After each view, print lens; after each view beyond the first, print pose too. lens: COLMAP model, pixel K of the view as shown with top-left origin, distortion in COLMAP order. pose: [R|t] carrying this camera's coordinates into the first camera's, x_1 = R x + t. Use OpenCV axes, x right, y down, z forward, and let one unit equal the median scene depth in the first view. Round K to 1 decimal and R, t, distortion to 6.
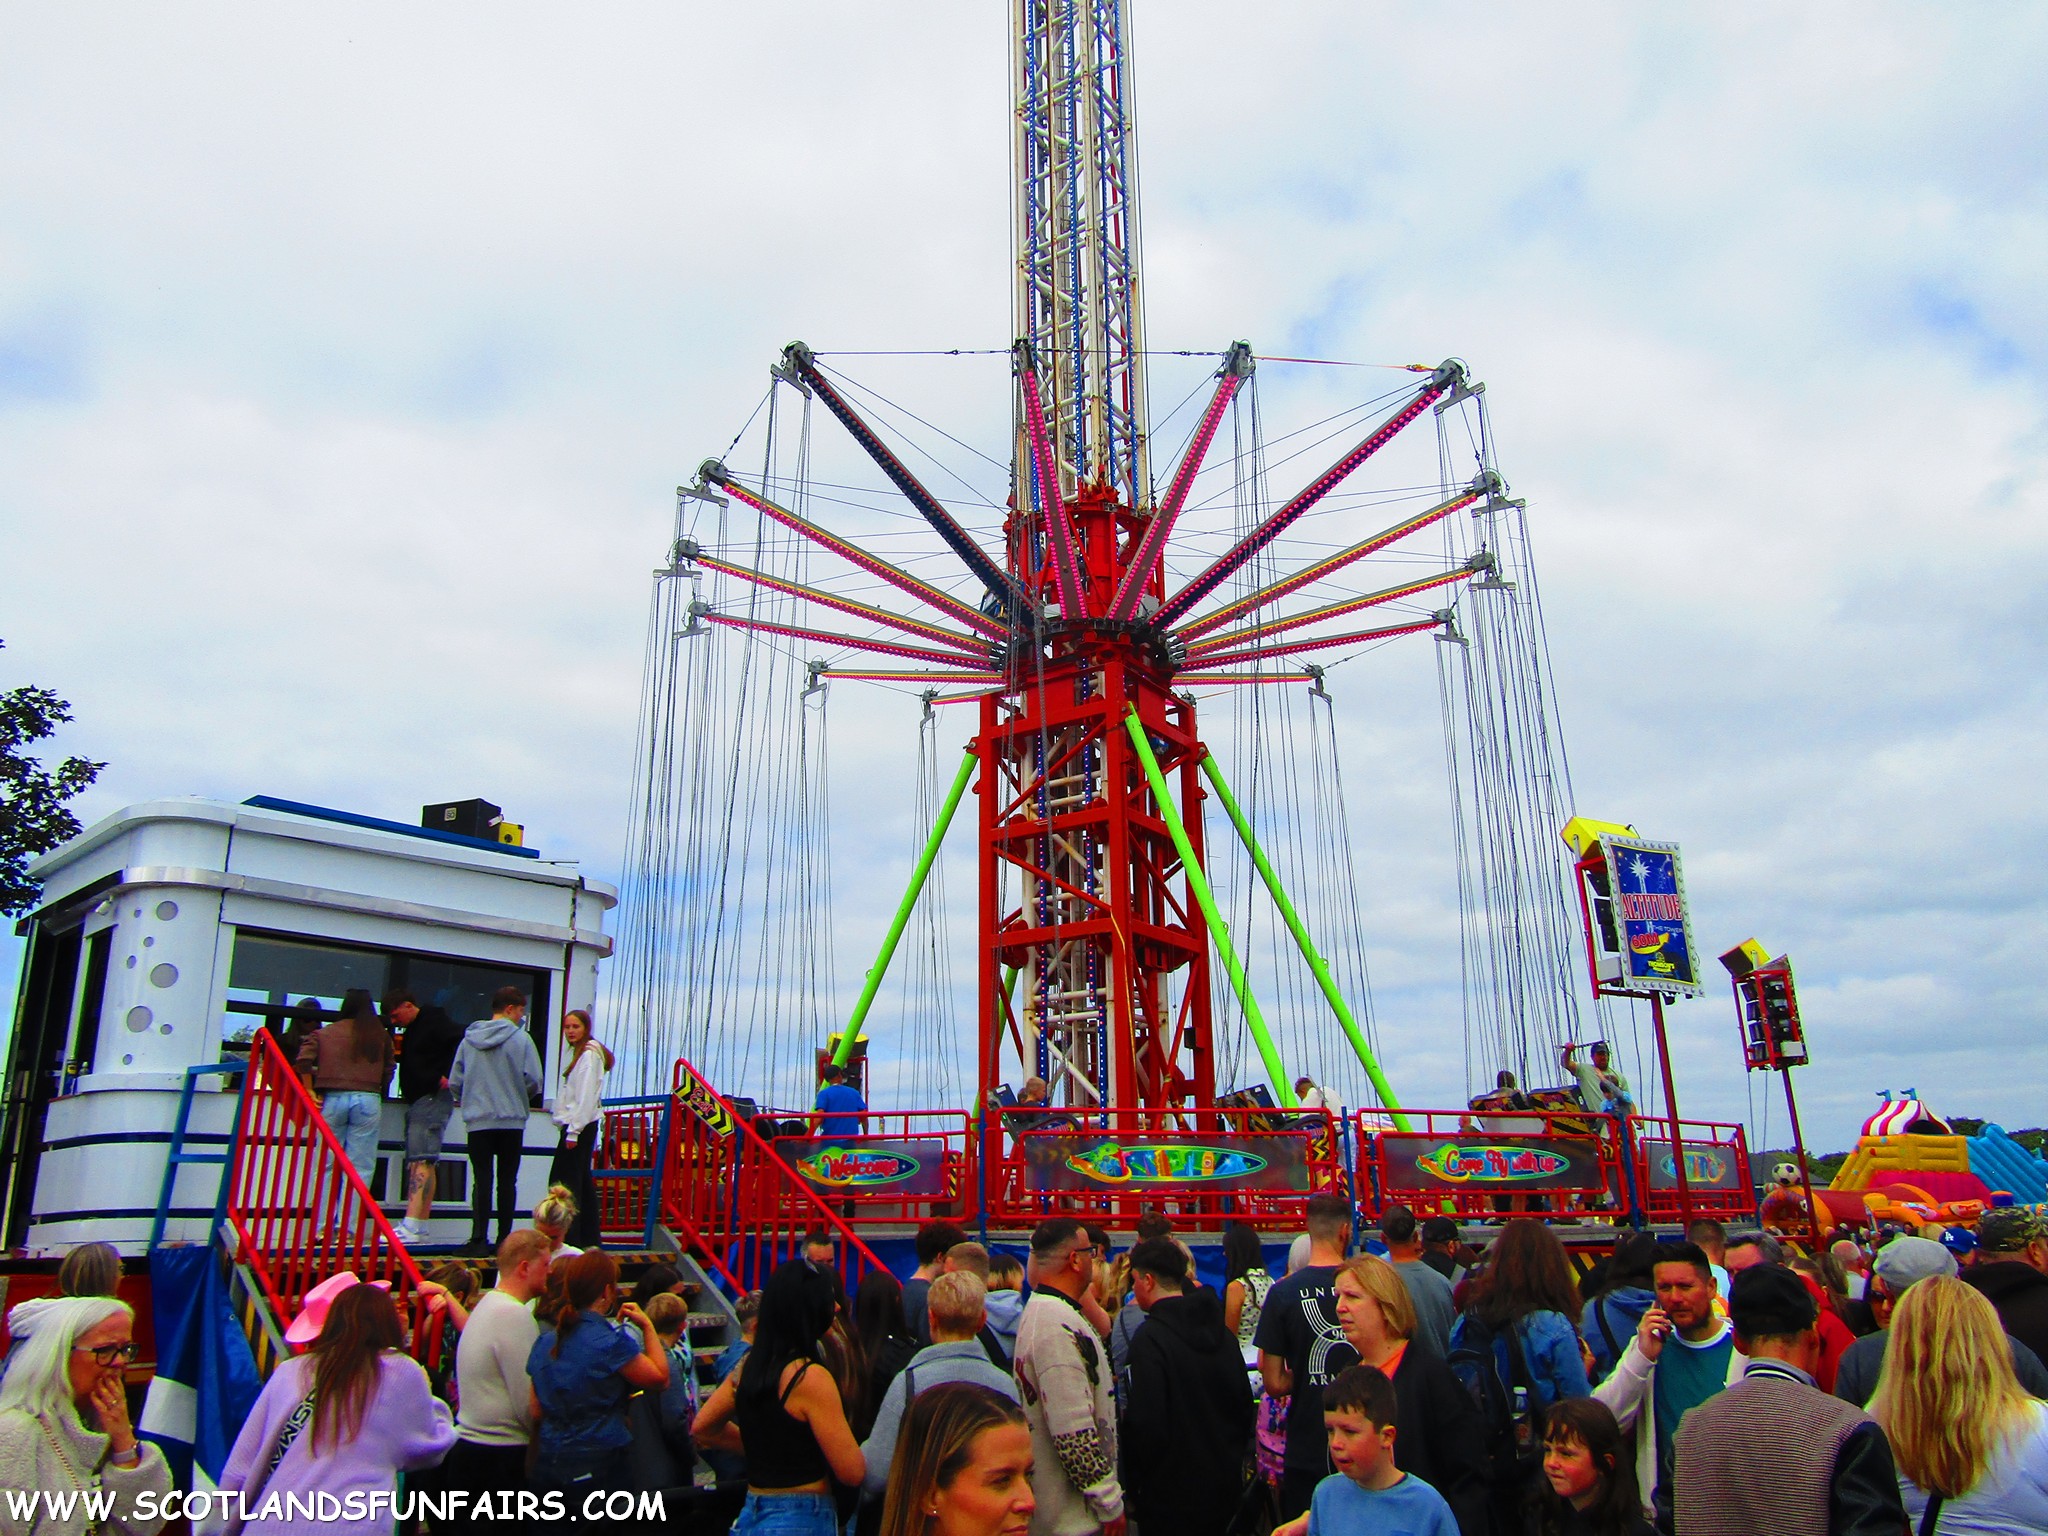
lens RADIAL K [[1424.9, 0, 1012.7], [0, 1424.9, 772.0], [0, 0, 1]] dist [-0.003910, -0.002675]
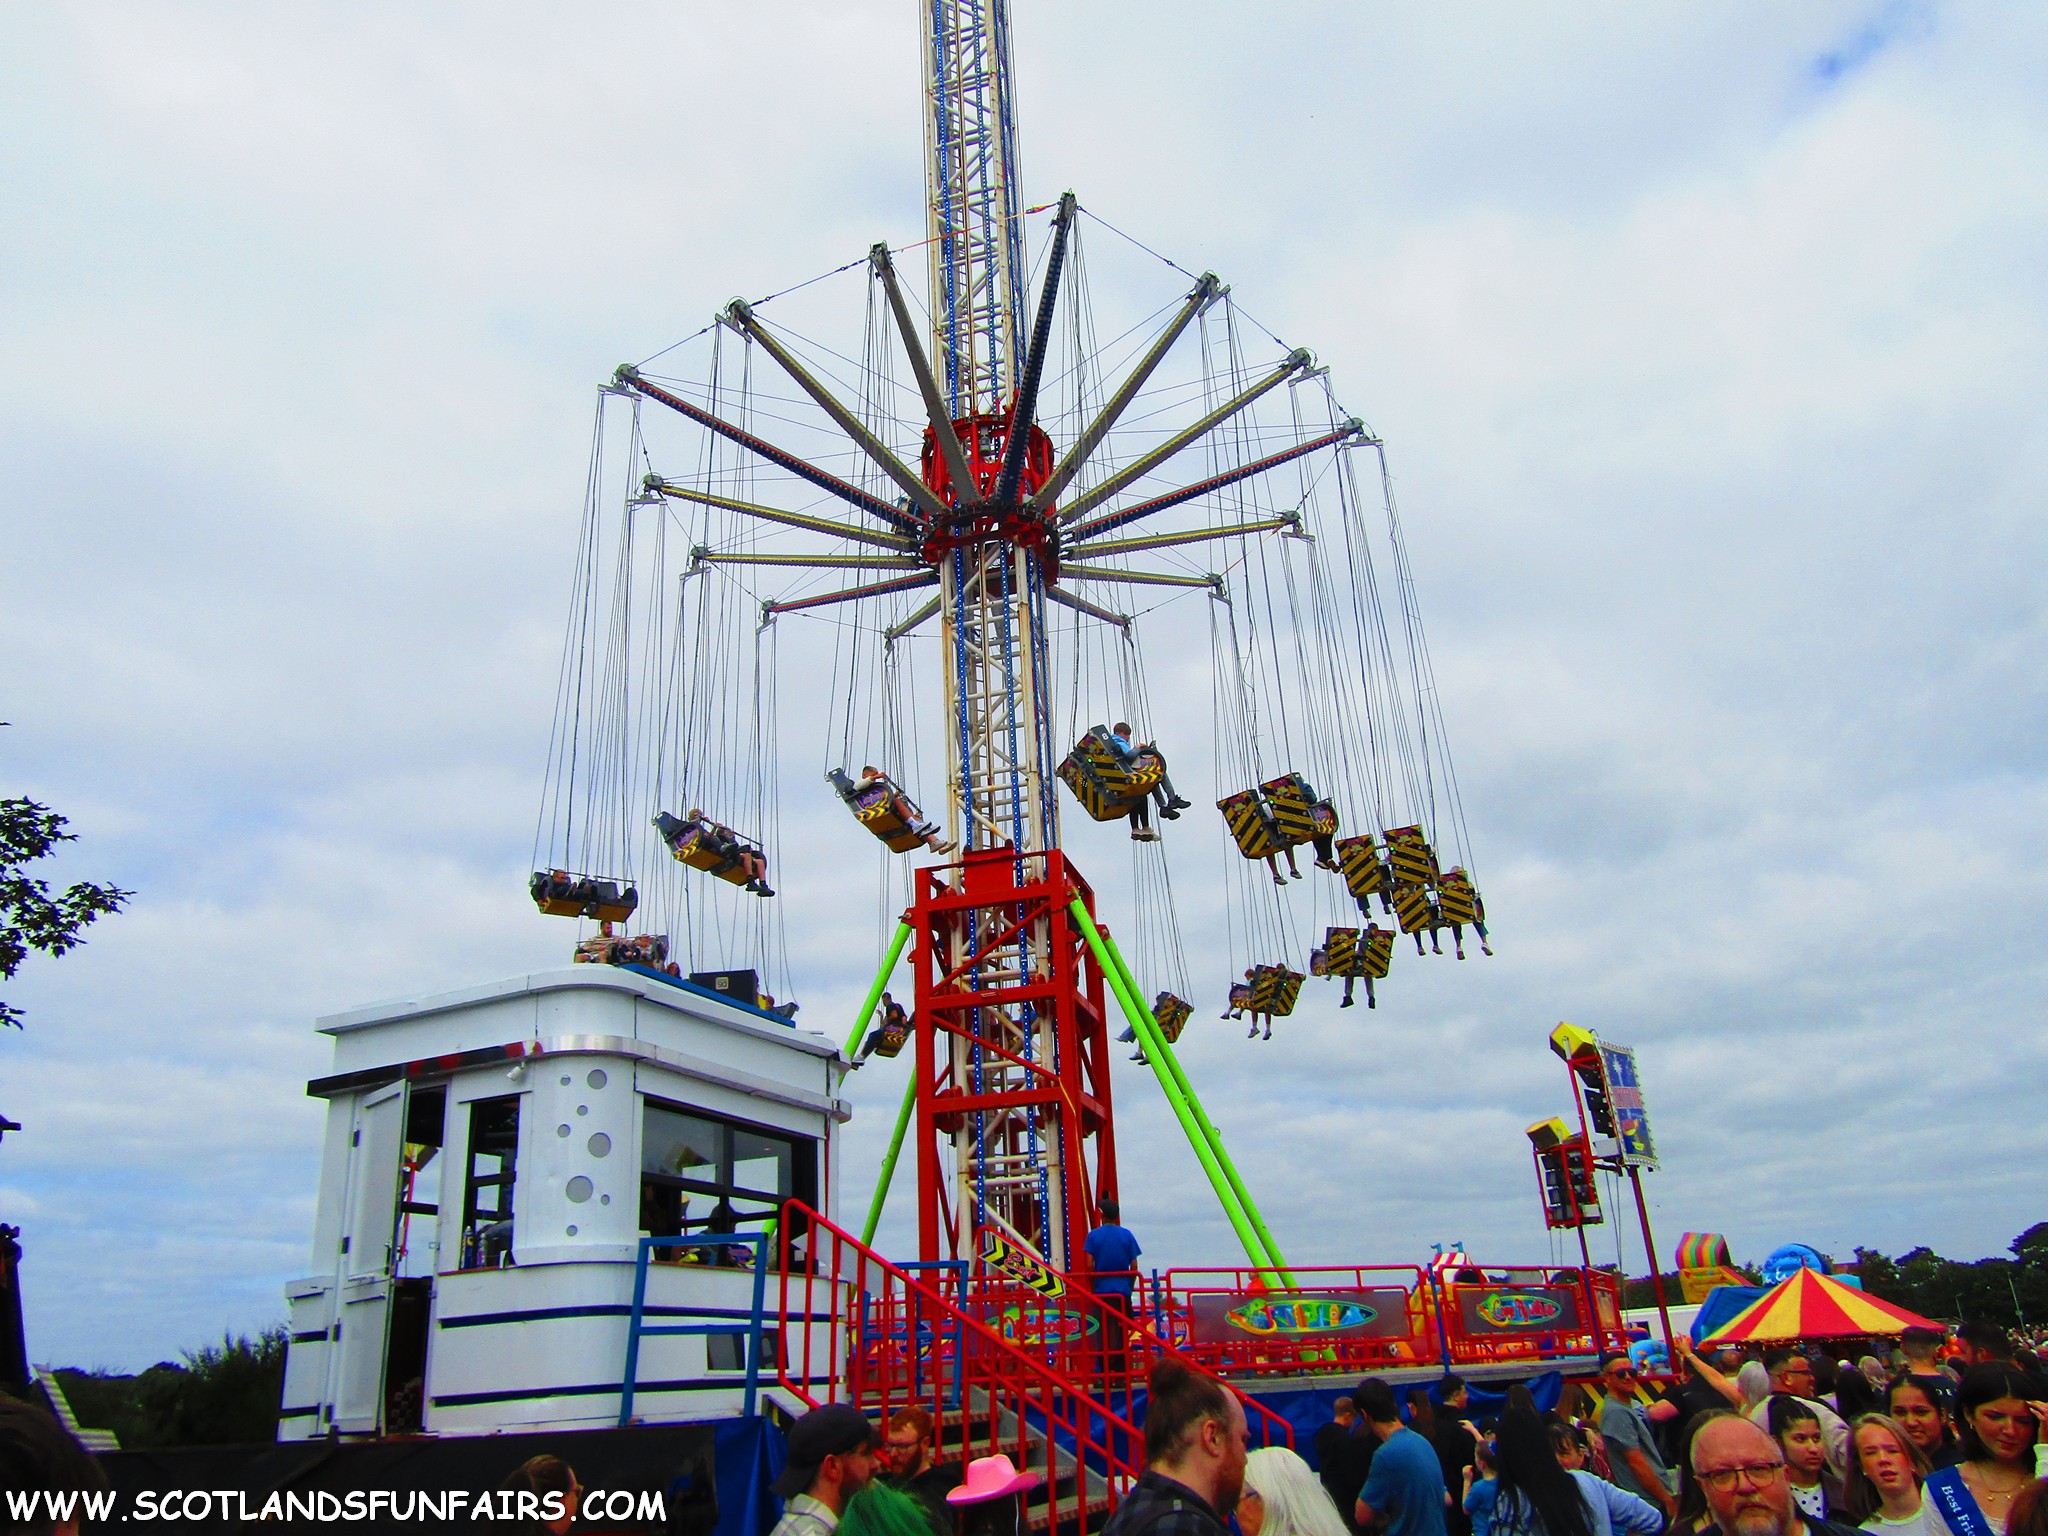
lens RADIAL K [[1424.9, 0, 1028.7], [0, 1424.9, 772.3], [0, 0, 1]] dist [-0.003910, -0.002675]
pose [[0.947152, 0.092246, 0.307236, -0.485114], [-0.059829, 0.991755, -0.113329, -0.017242], [-0.315157, 0.088958, 0.944861, -0.056015]]
